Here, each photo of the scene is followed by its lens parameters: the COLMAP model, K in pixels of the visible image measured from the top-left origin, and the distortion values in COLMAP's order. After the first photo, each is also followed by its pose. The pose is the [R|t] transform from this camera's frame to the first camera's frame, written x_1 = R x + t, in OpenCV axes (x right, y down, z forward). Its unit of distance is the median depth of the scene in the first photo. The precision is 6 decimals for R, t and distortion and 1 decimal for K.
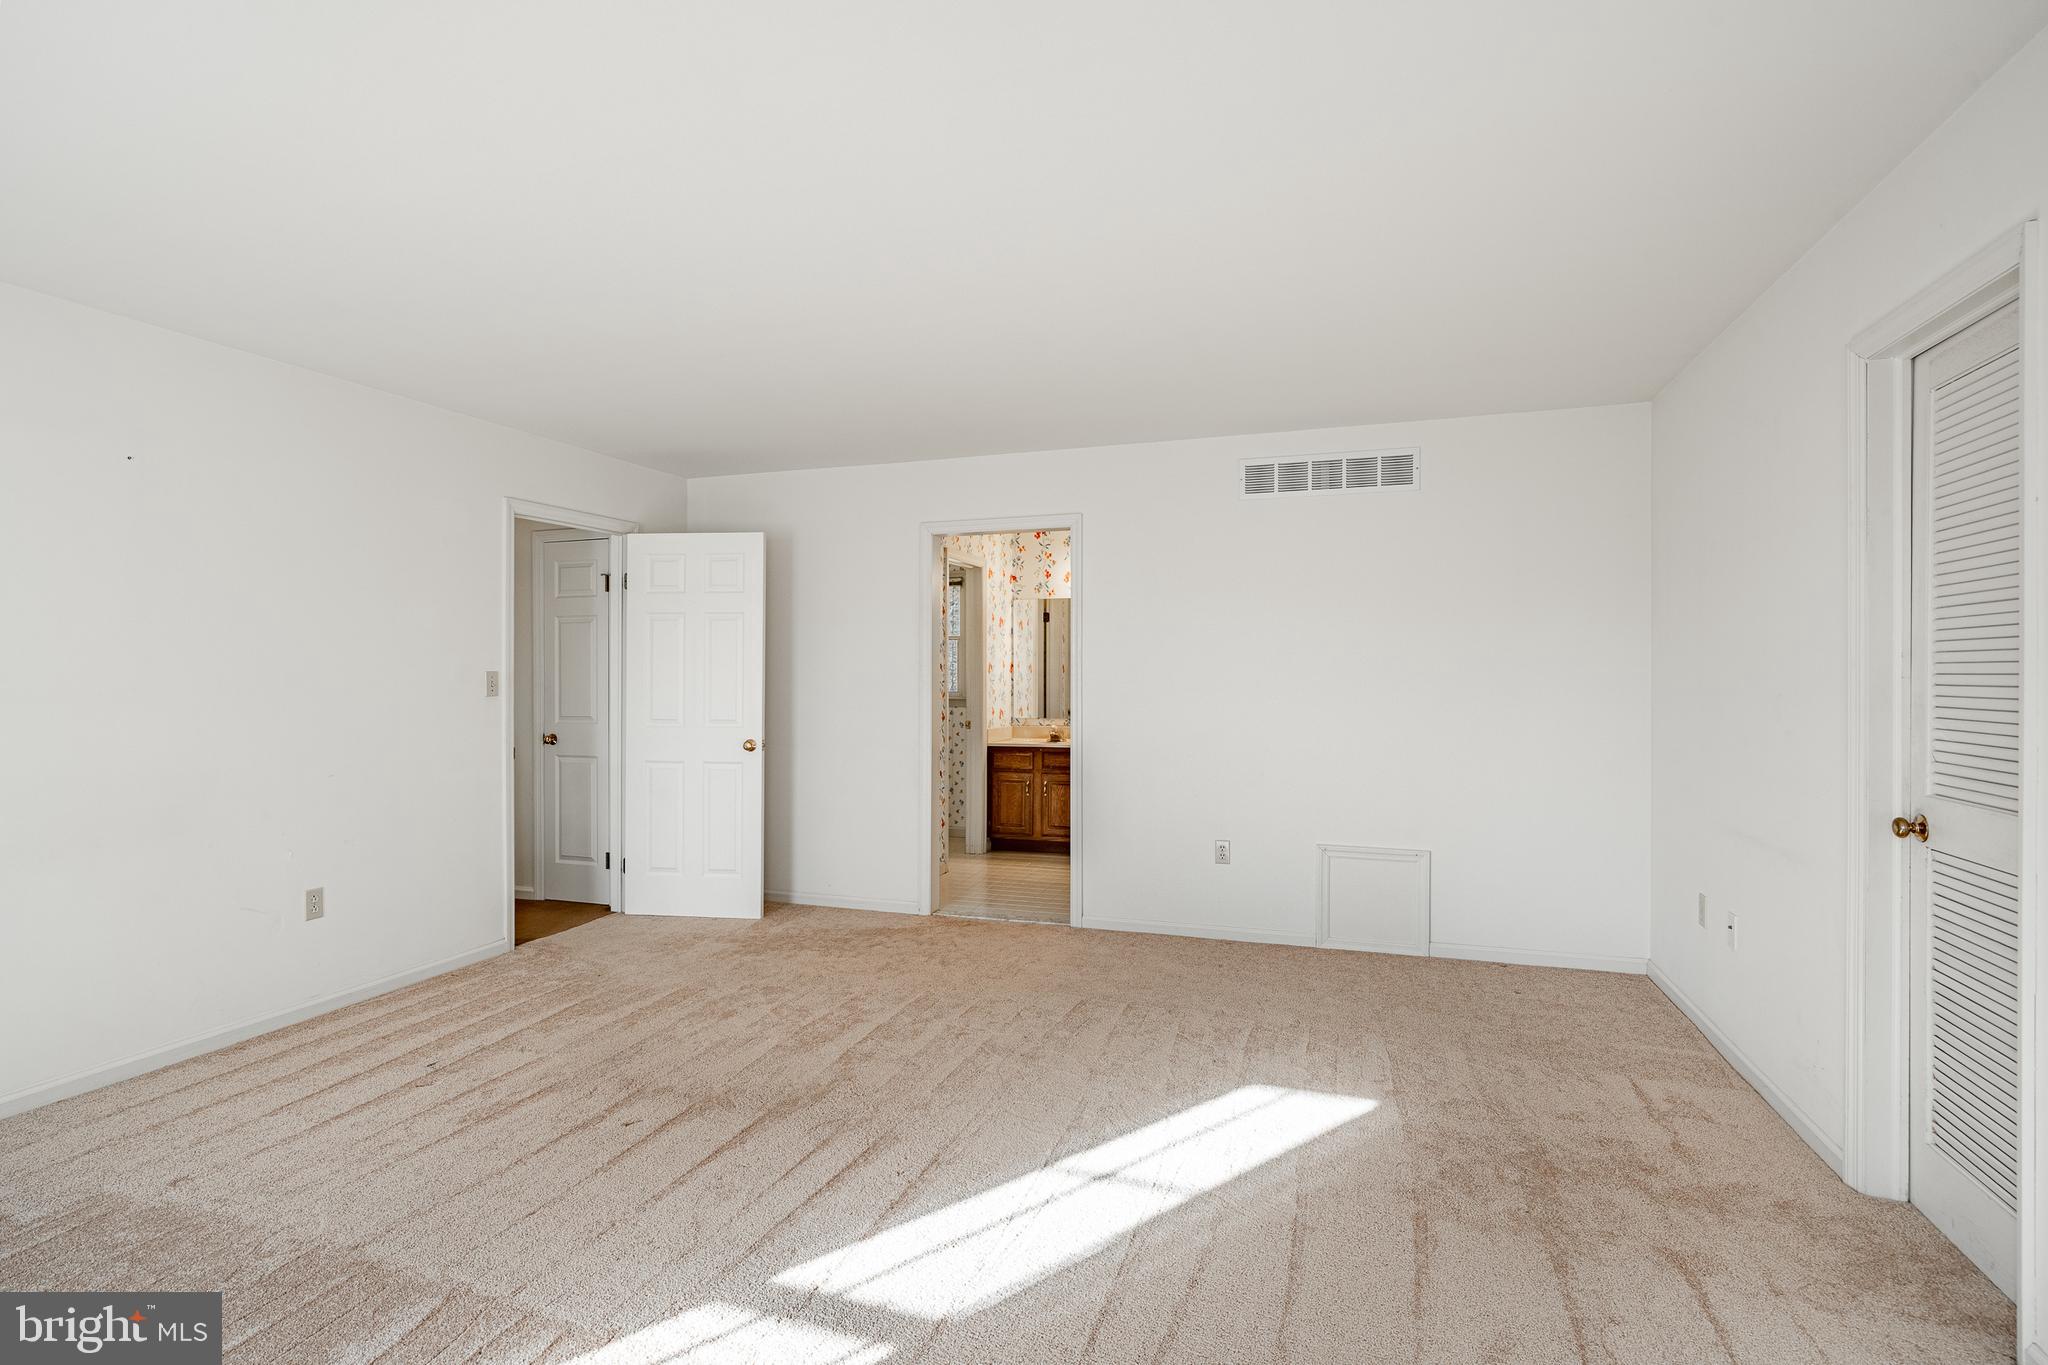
lens RADIAL K [[1027.6, 0, 1022.2], [0, 1027.6, 675.7], [0, 0, 1]] dist [-0.001319, -0.001518]
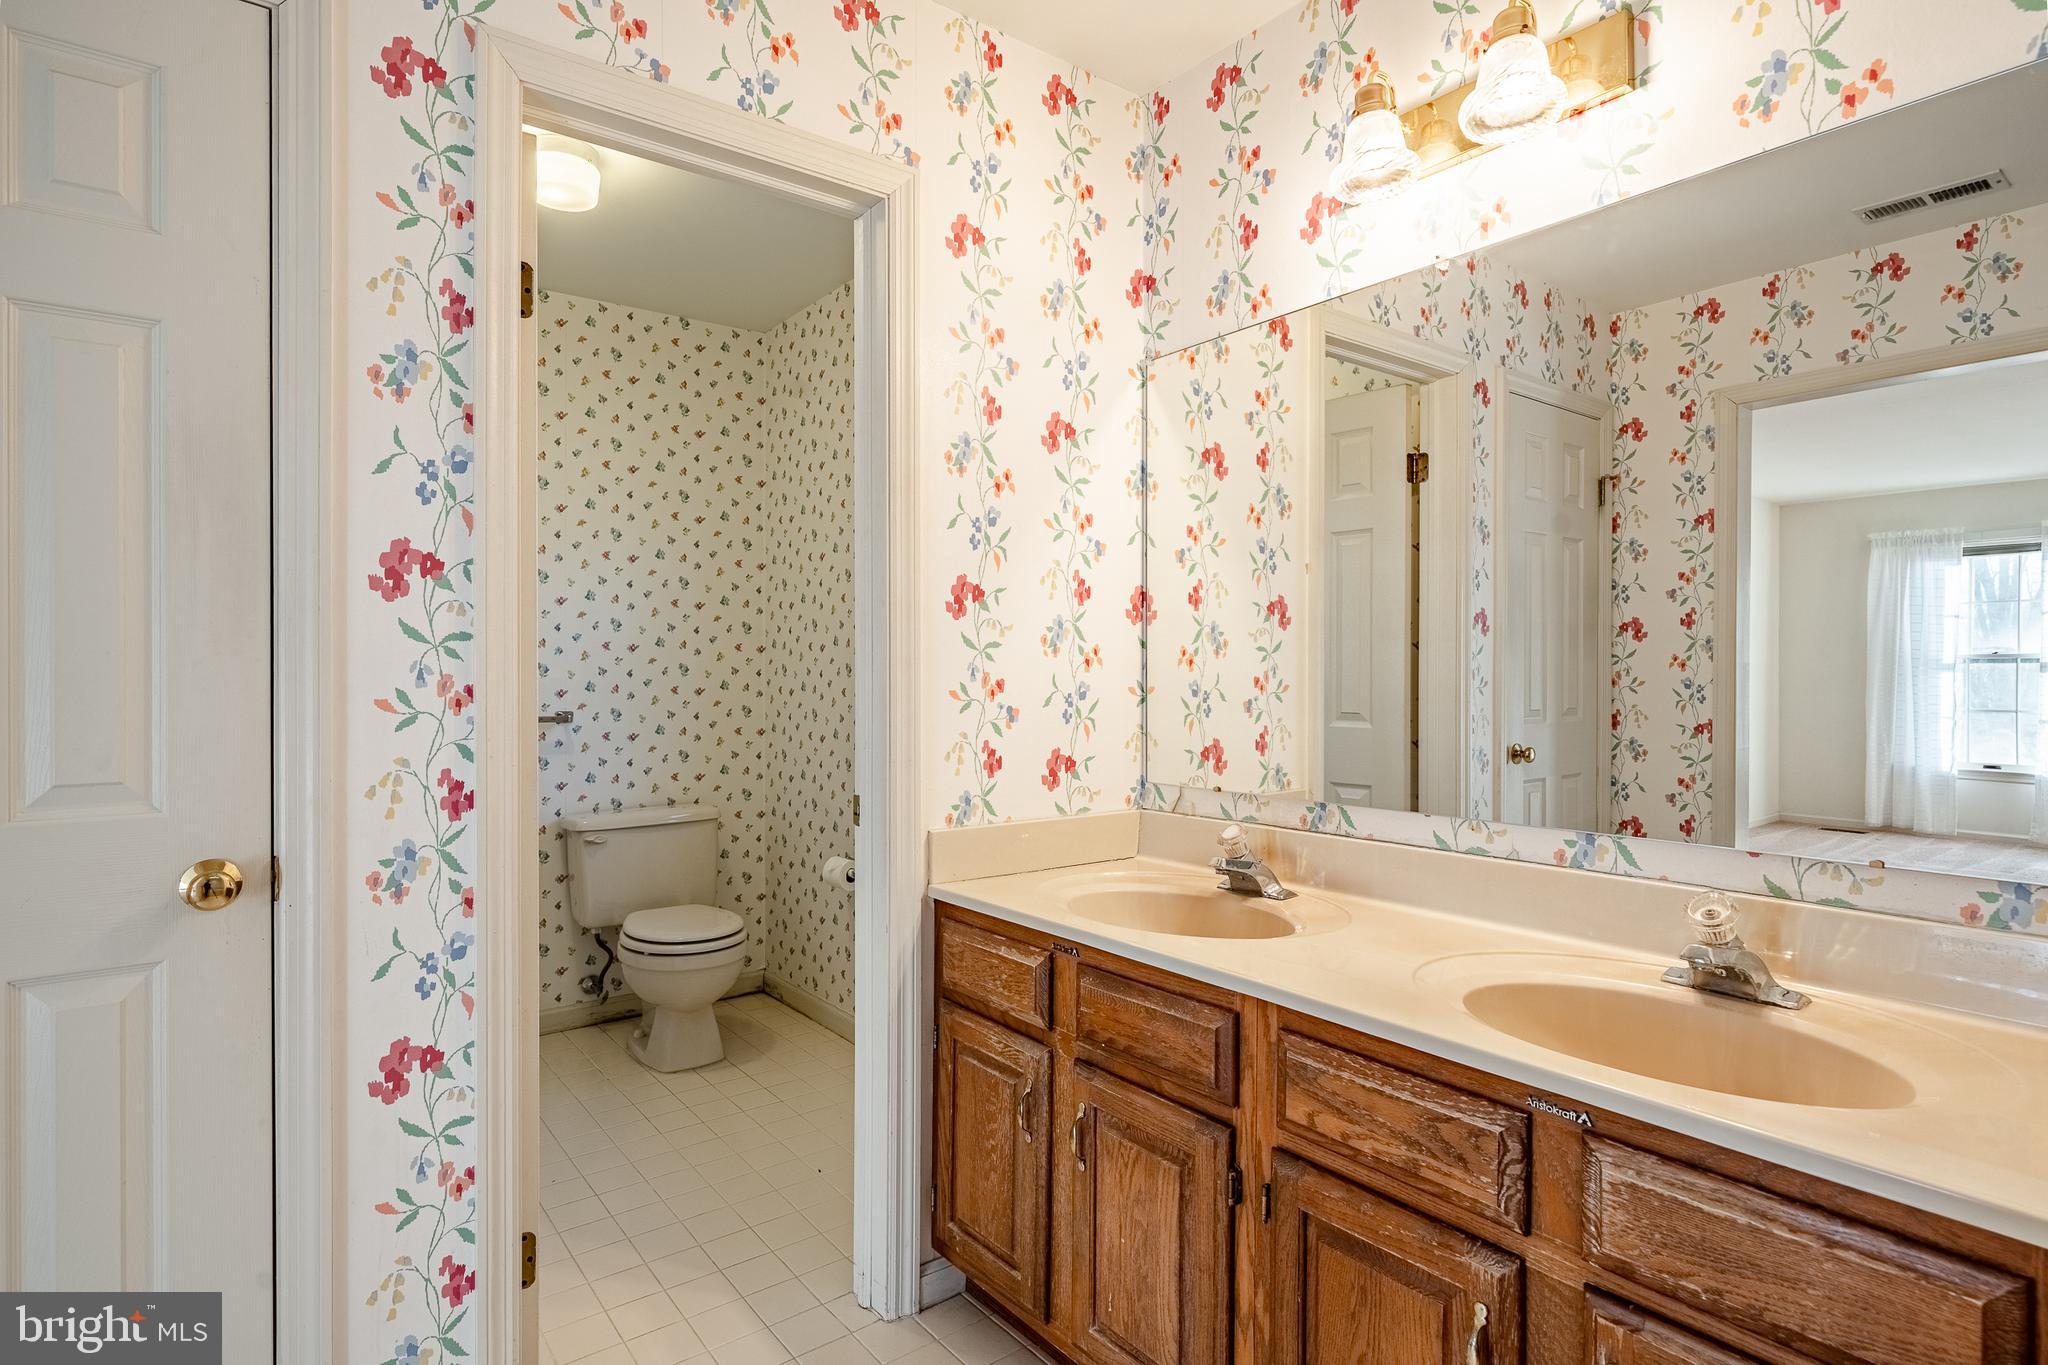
lens RADIAL K [[1027.6, 0, 1018.1], [0, 1027.6, 680.5], [0, 0, 1]] dist [-0.001319, -0.001518]
pose [[0.826617, 0.007617, -0.562713, 0.129380], [-0.007793, 0.999967, 0.002087, 0.013662], [0.562711, 0.002660, 0.826649, 0.799874]]
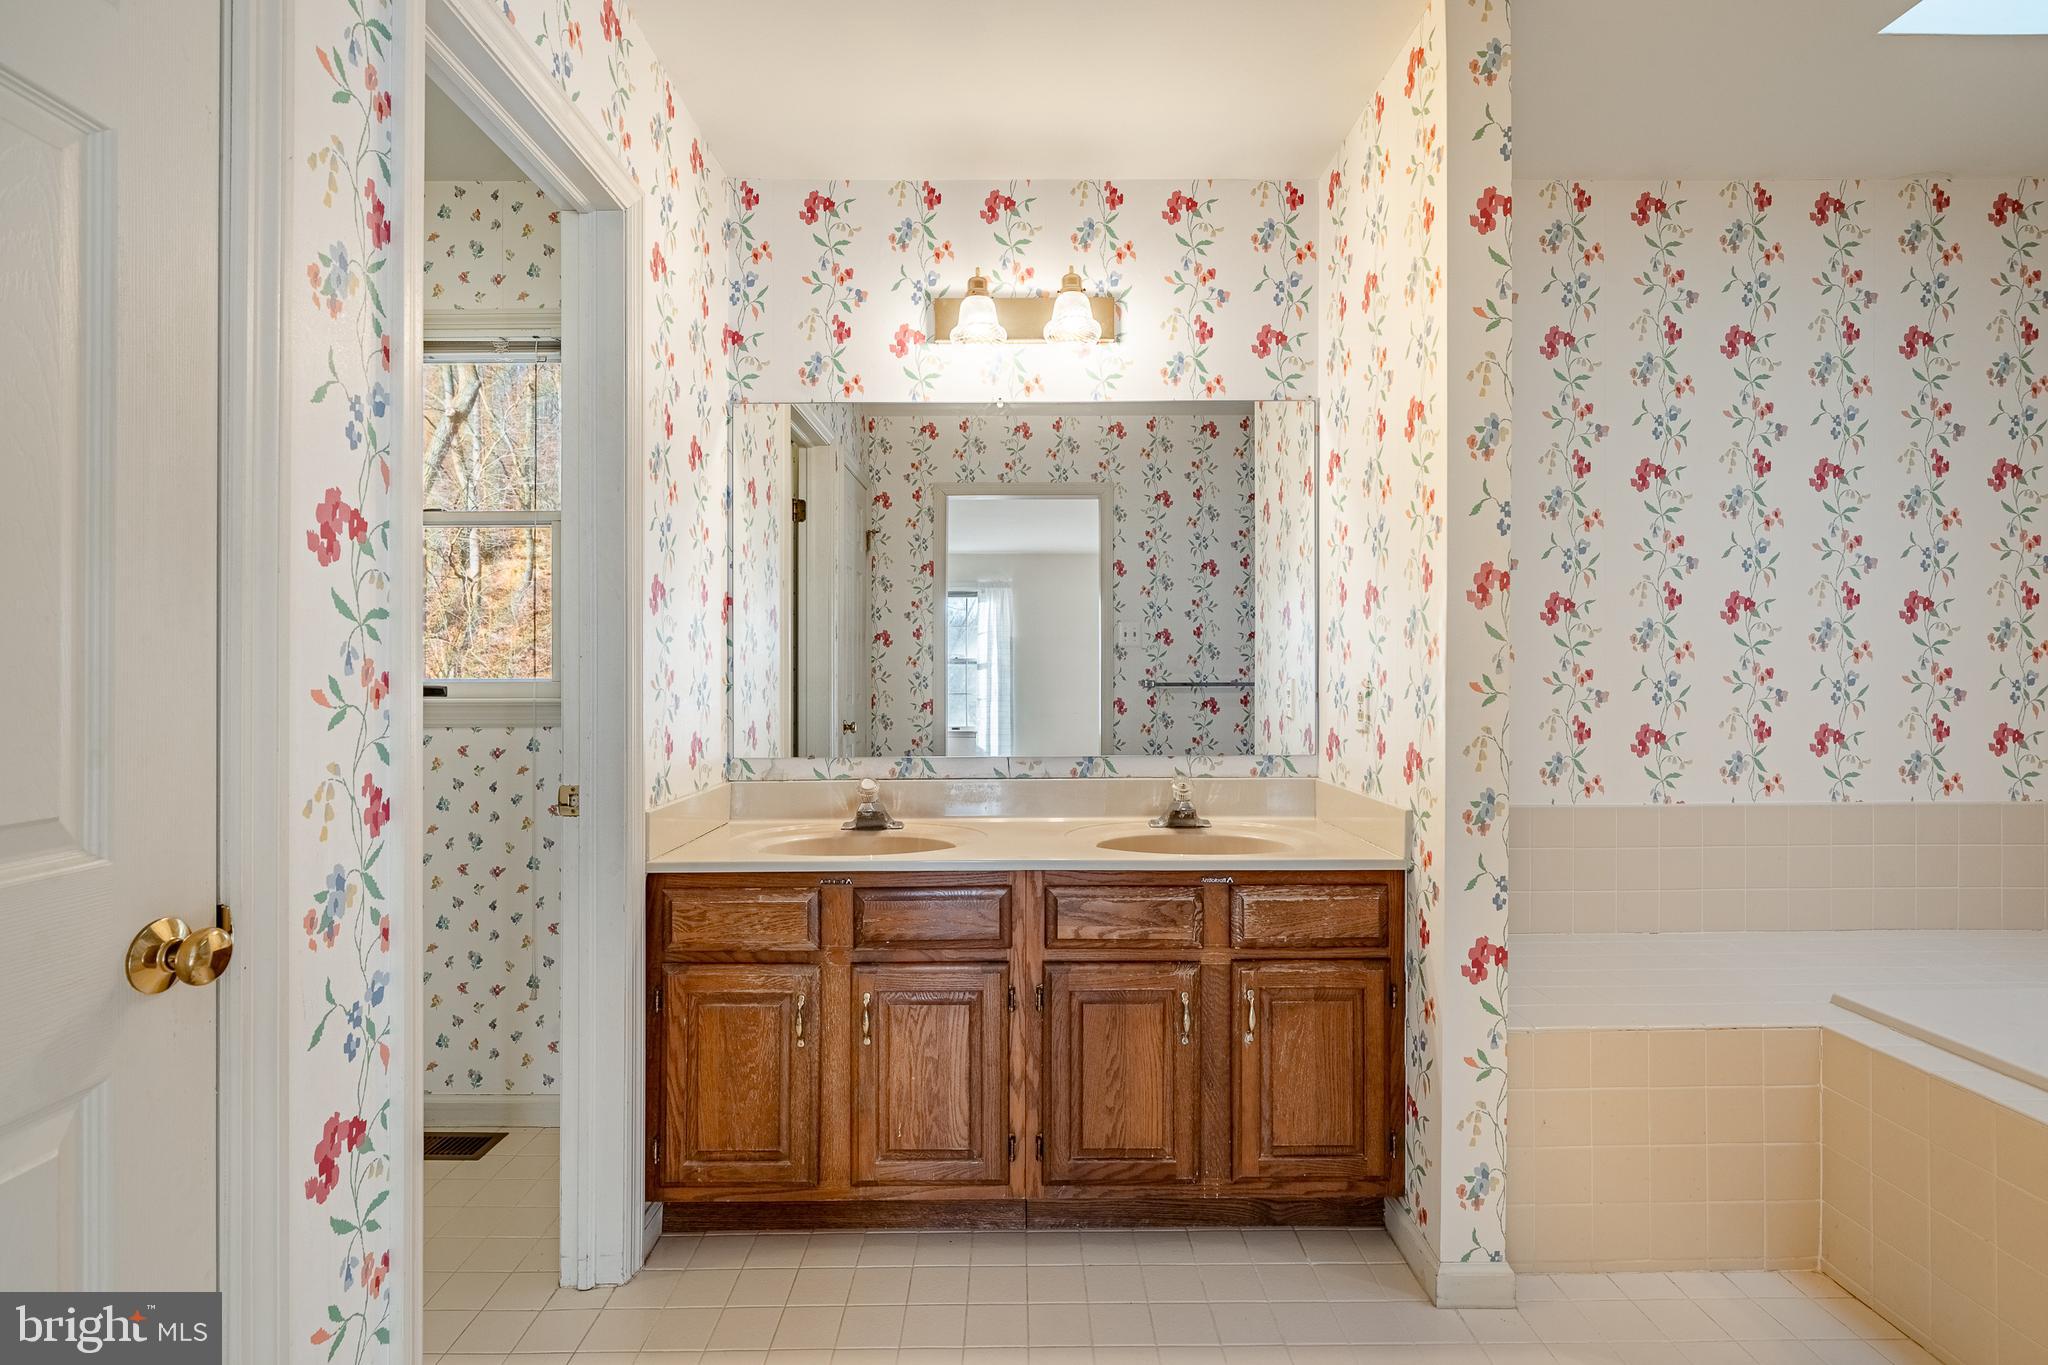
lens RADIAL K [[941.6, 0, 1001.4], [0, 941.6, 677.8], [0, 0, 1]] dist [-0.005254, 0.001112]
pose [[0.952330, -0.000678, 0.305068, -0.020154], [0.001870, 0.999992, -0.003615, 0.017346], [-0.305063, 0.004013, 0.952324, 0.730661]]
